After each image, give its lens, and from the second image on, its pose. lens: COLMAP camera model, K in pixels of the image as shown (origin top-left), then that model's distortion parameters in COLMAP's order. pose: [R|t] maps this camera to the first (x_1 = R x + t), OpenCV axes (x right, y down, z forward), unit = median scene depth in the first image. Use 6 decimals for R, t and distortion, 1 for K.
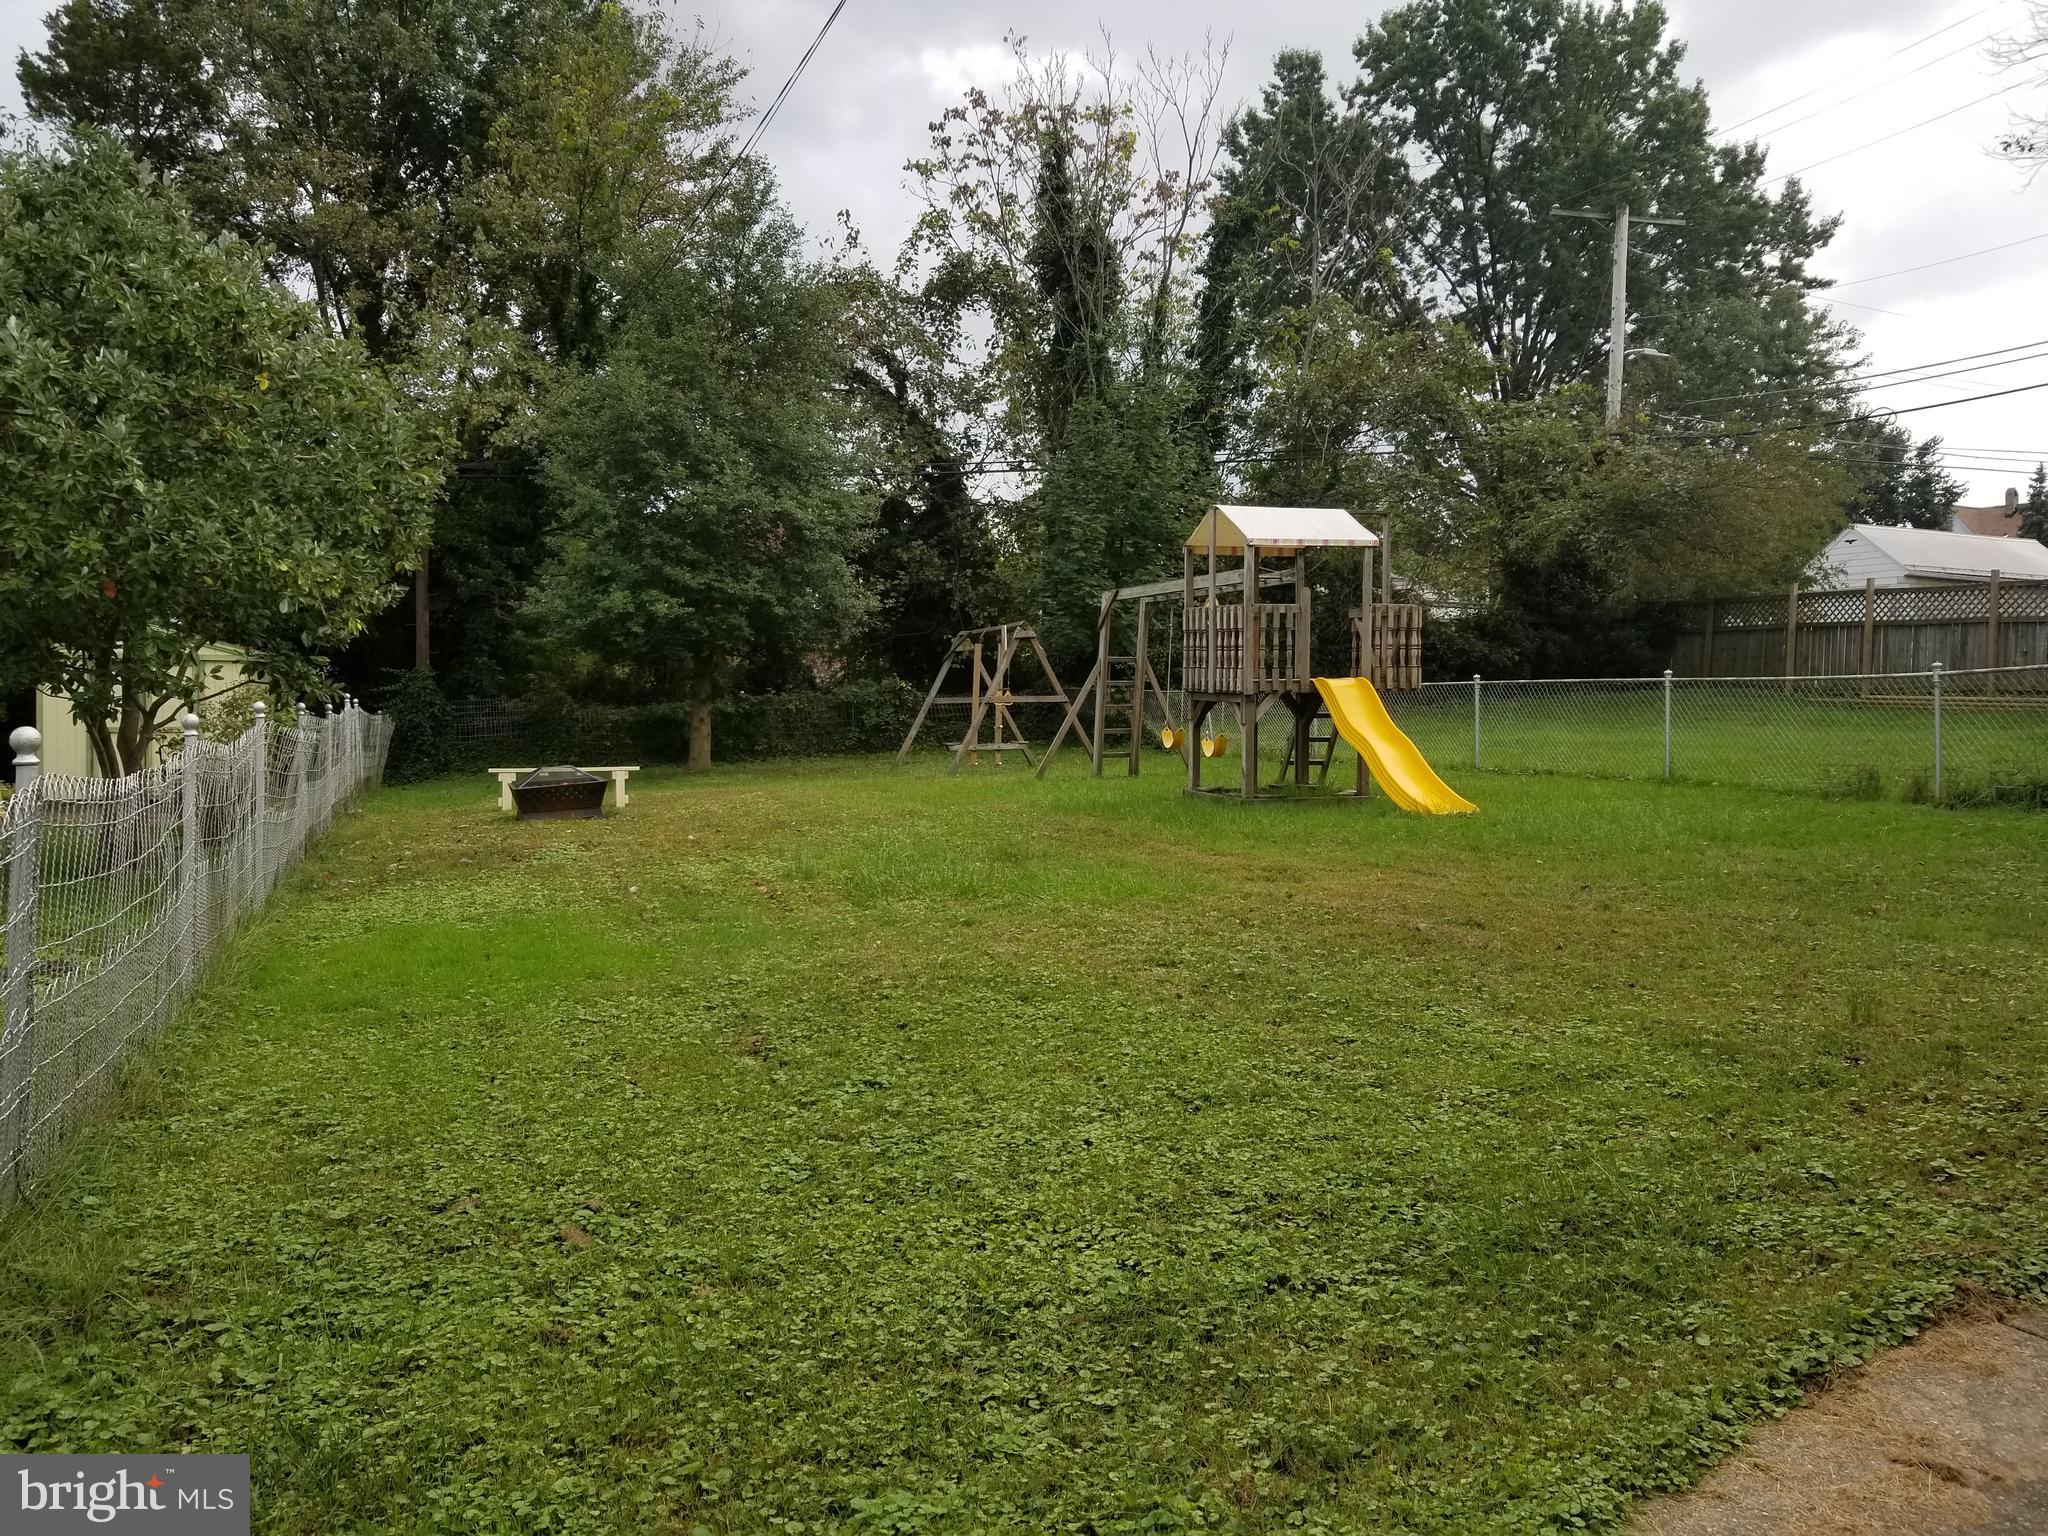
lens RADIAL K [[1564.1, 0, 1033.9], [0, 1564.1, 755.4], [0, 0, 1]] dist [0.036551, -0.072773]
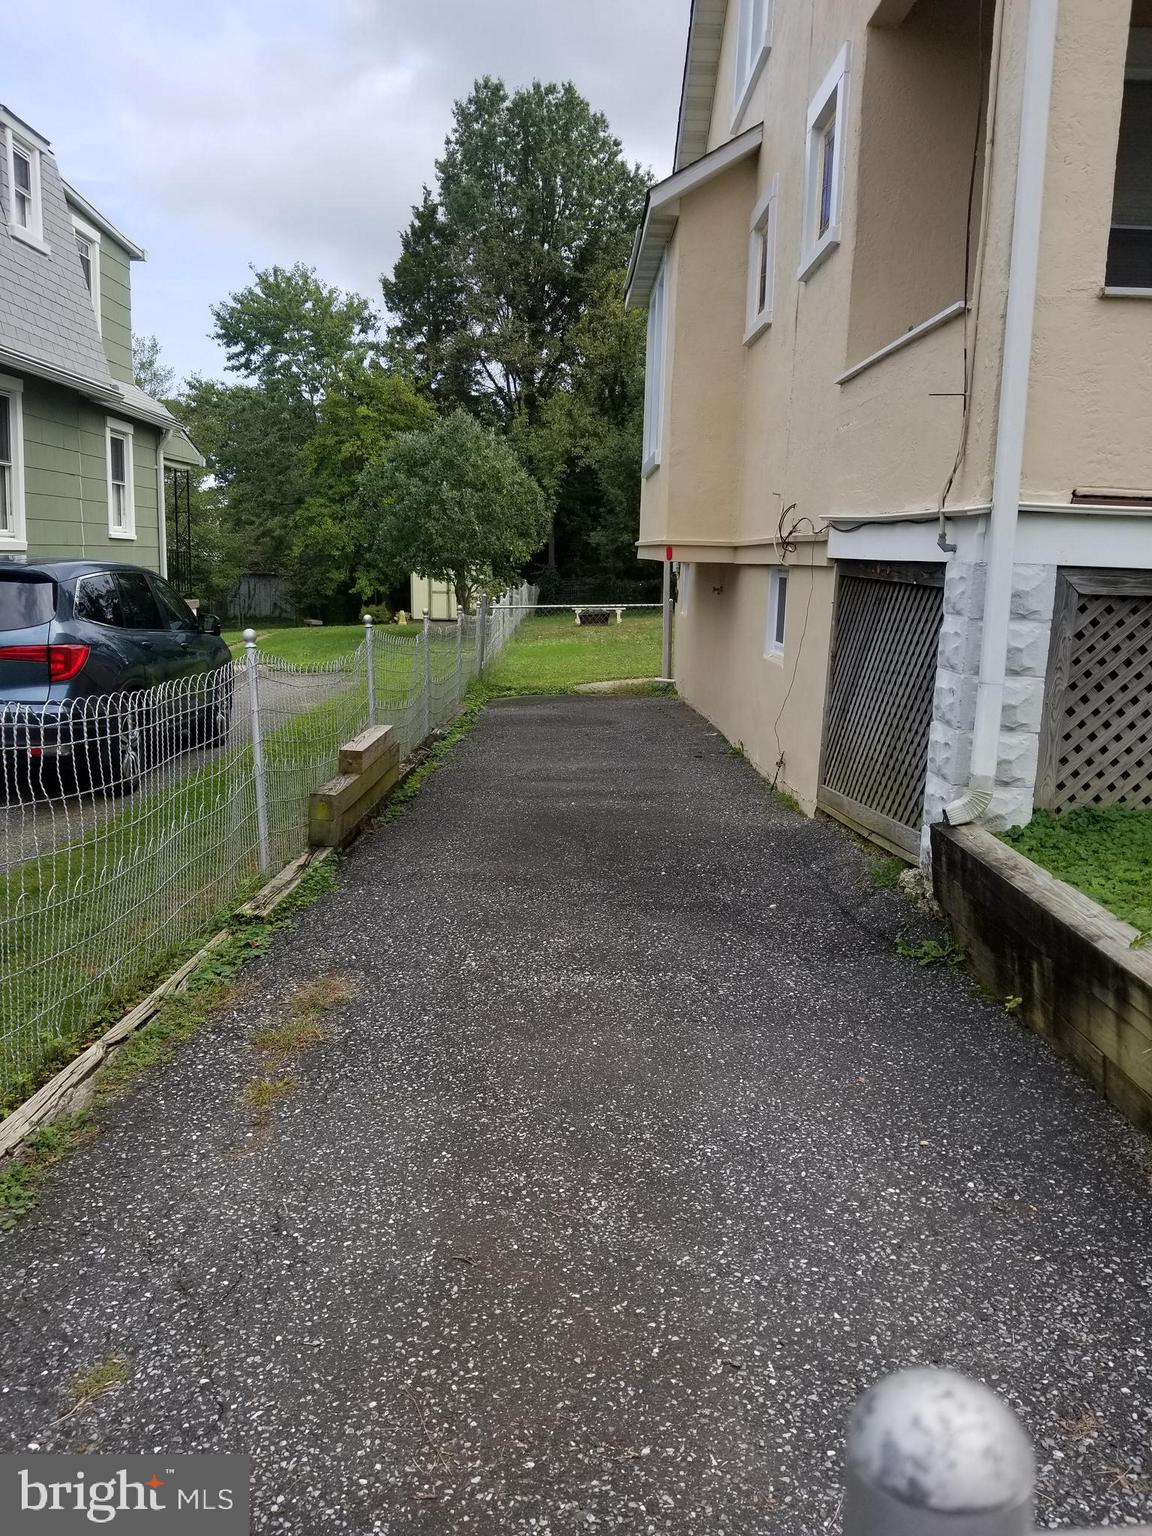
lens RADIAL K [[1173.1, 0, 576.8], [0, 1173.1, 771.8], [0, 0, 1]] dist [0.036551, -0.072773]
pose [[0.938216, 0.061057, -0.340622, 0.359408], [-0.012538, 0.989663, 0.142862, -0.001442], [0.345824, -0.129764, 0.929283, -0.894550]]
